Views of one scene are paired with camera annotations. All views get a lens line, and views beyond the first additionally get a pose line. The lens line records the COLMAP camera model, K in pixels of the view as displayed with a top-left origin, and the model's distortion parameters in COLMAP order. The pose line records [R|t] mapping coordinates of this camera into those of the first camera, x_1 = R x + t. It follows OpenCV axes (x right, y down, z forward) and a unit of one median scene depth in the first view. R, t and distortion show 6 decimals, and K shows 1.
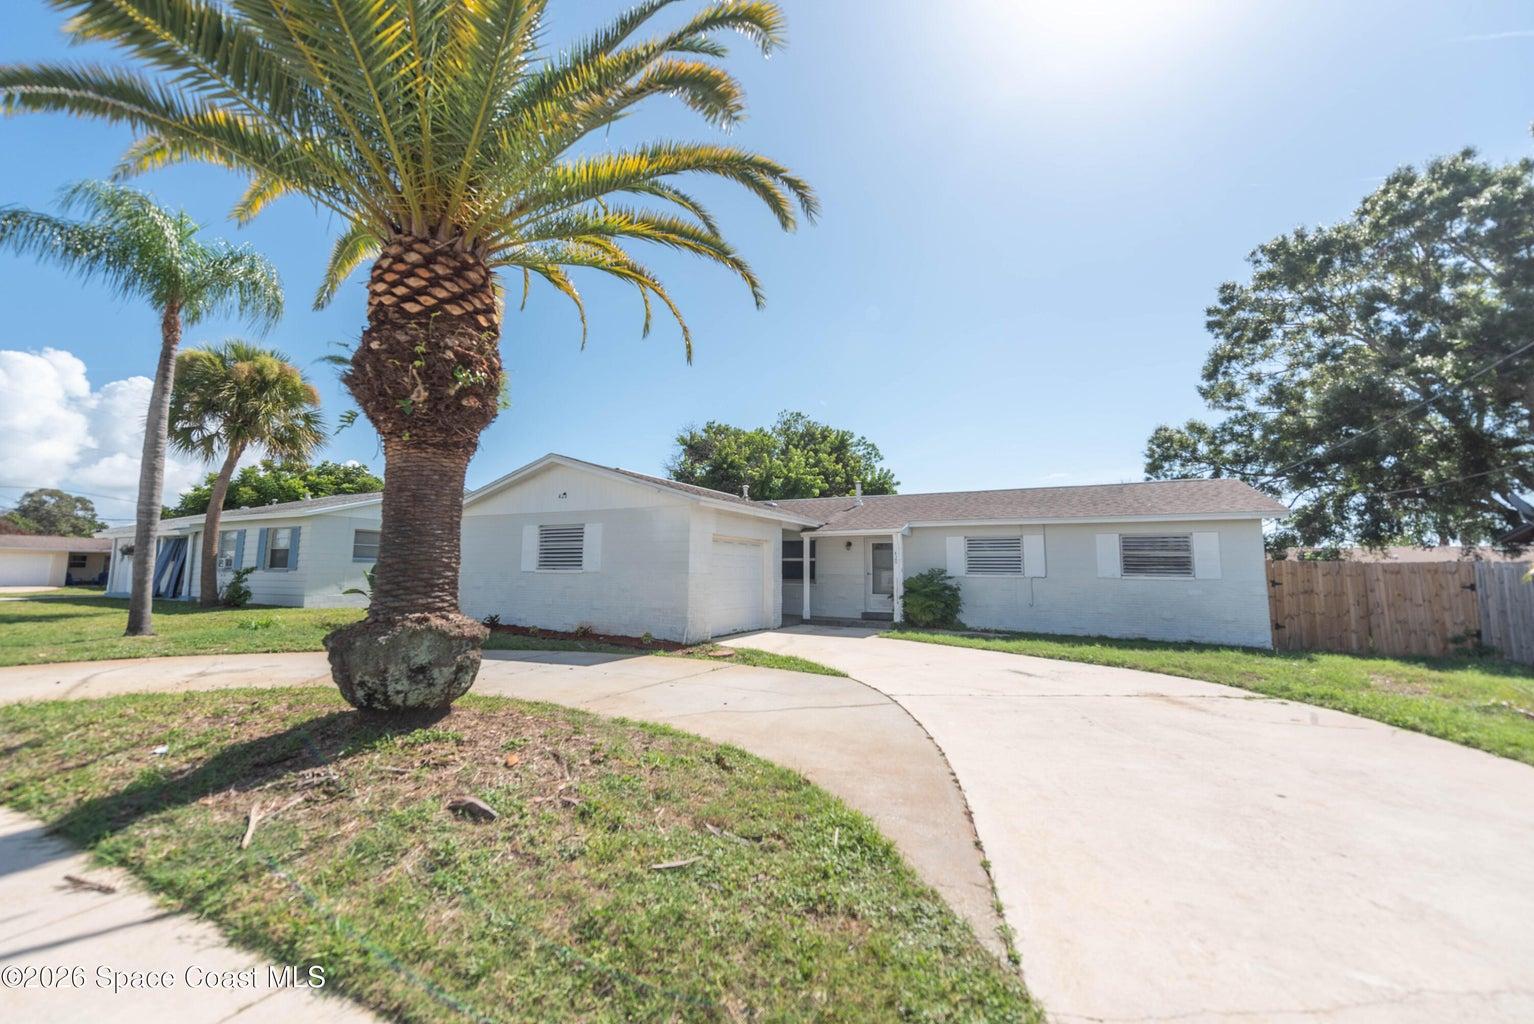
lens RADIAL K [[607.6, 0, 763.6], [0, 607.6, 514.7], [0, 0, 1]] dist [0.014220, -0.001340]
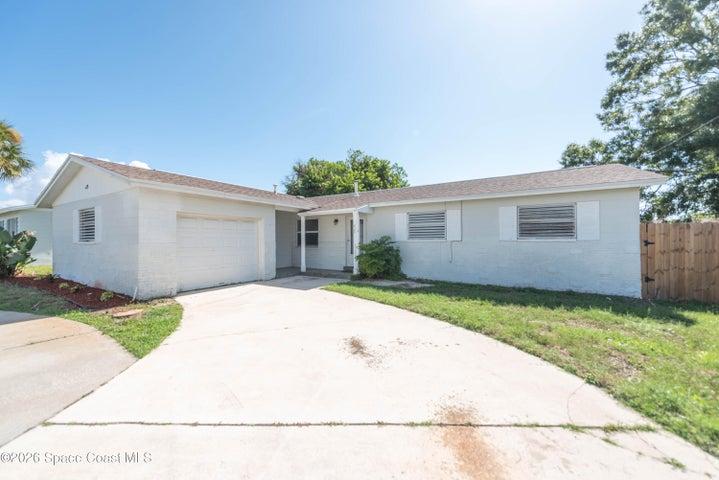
lens RADIAL K [[284.8, 0, 360.3], [0, 284.8, 242.7], [0, 0, 1]] dist [0.014220, -0.001340]
pose [[0.997141, -0.015982, -0.073847, 0.188843], [0.023368, 0.994687, 0.100255, 0.025107], [0.071853, -0.101694, 0.992217, 0.239106]]
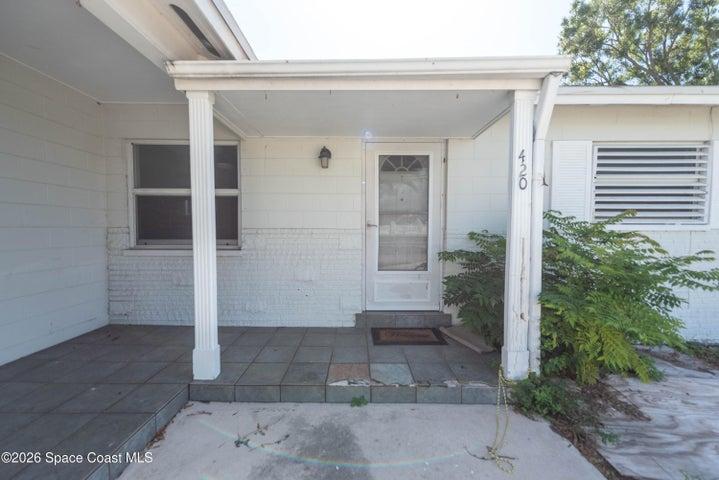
lens RADIAL K [[284.8, 0, 359.3], [0, 284.8, 236.7], [0, 0, 1]] dist [0.014220, -0.001340]
pose [[0.887320, -0.022564, 0.460602, 0.053261], [-0.038275, 0.991753, 0.122319, 0.060482], [-0.459563, -0.126165, 0.879138, 0.616378]]
